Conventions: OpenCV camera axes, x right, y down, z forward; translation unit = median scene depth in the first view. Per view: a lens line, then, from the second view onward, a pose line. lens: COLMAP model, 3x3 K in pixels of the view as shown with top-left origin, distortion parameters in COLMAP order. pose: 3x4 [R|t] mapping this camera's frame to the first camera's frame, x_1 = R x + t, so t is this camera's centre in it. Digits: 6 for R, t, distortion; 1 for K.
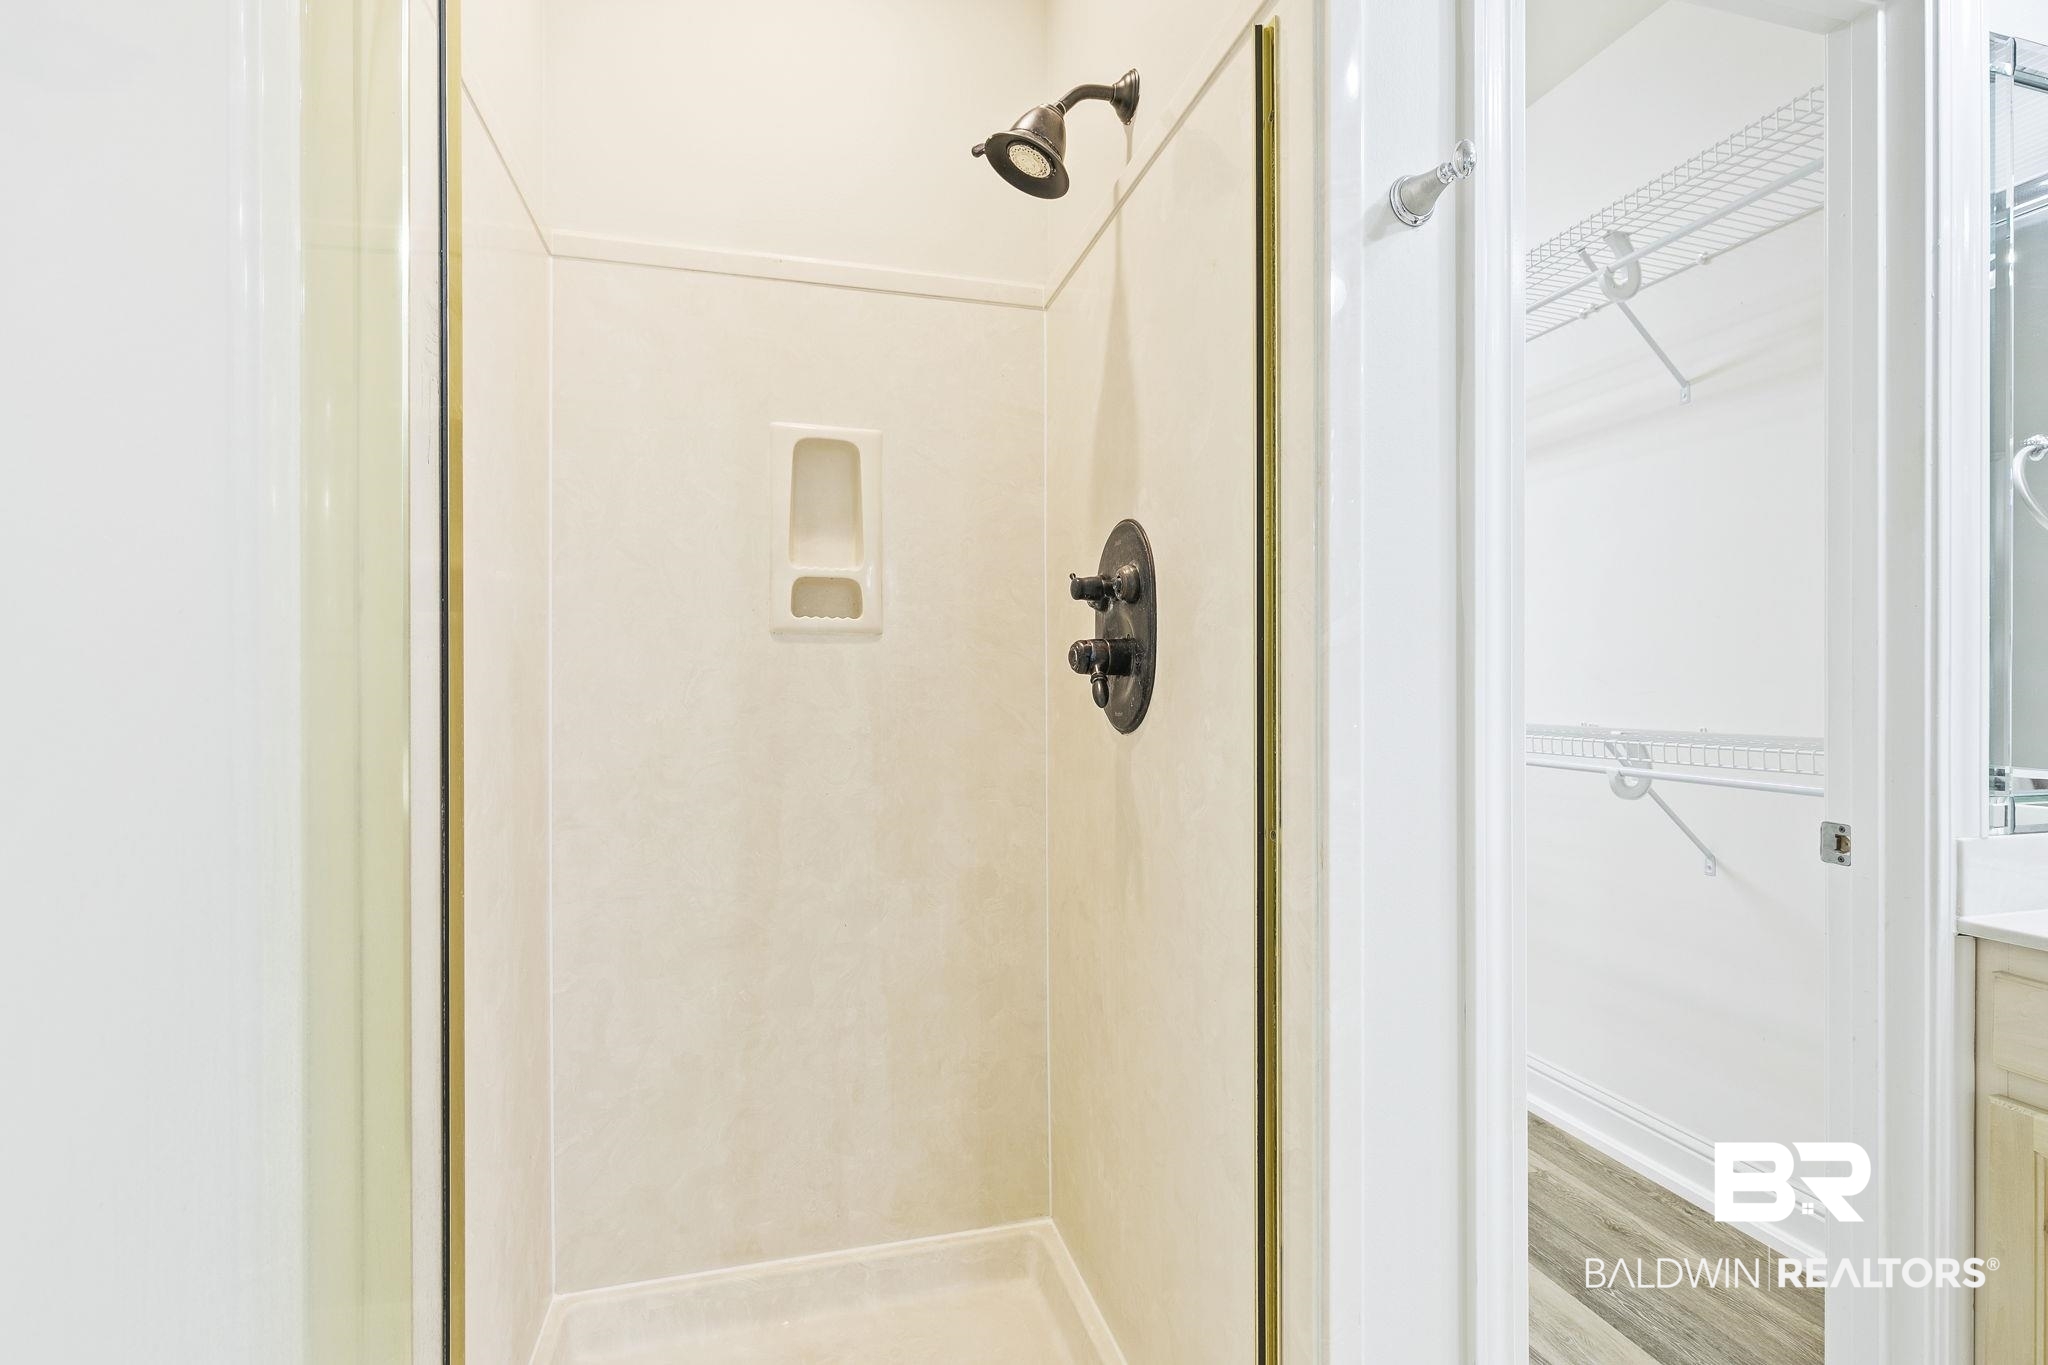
lens RADIAL K [[903.5, 0, 1015.6], [0, 903.5, 681.9], [0, 0, 1]] dist [0.002220, -0.000212]
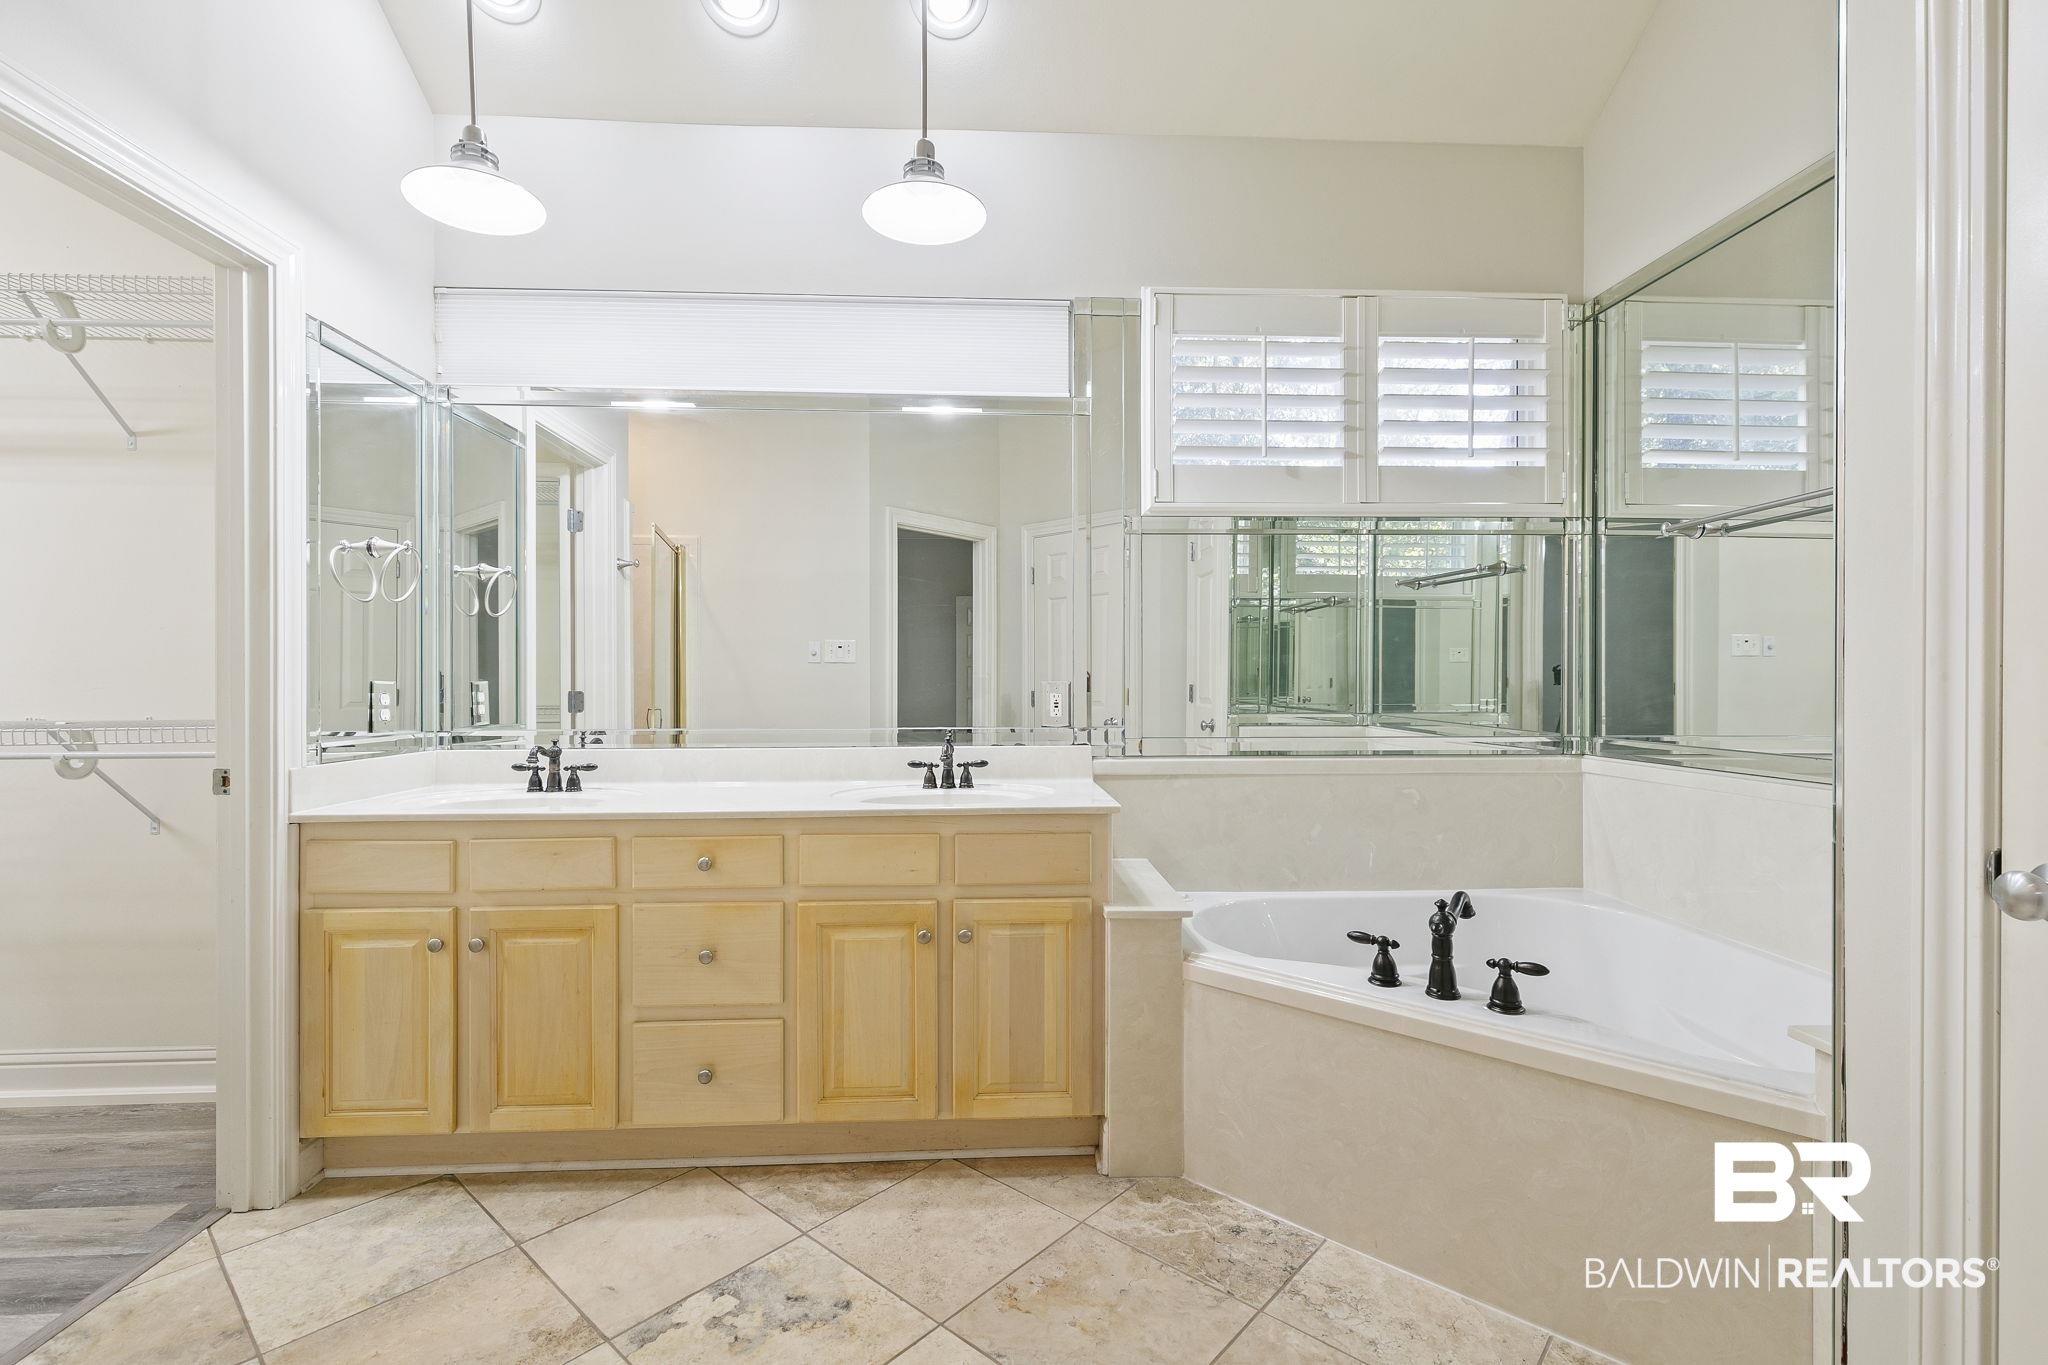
lens RADIAL K [[903.5, 0, 1015.6], [0, 903.5, 681.9], [0, 0, 1]] dist [0.002220, -0.000212]
pose [[0.190859, -0.002587, 0.981614, -0.256510], [0.000198, 0.999997, 0.002597, 0.000553], [-0.981617, -0.000302, 0.190859, -0.447849]]
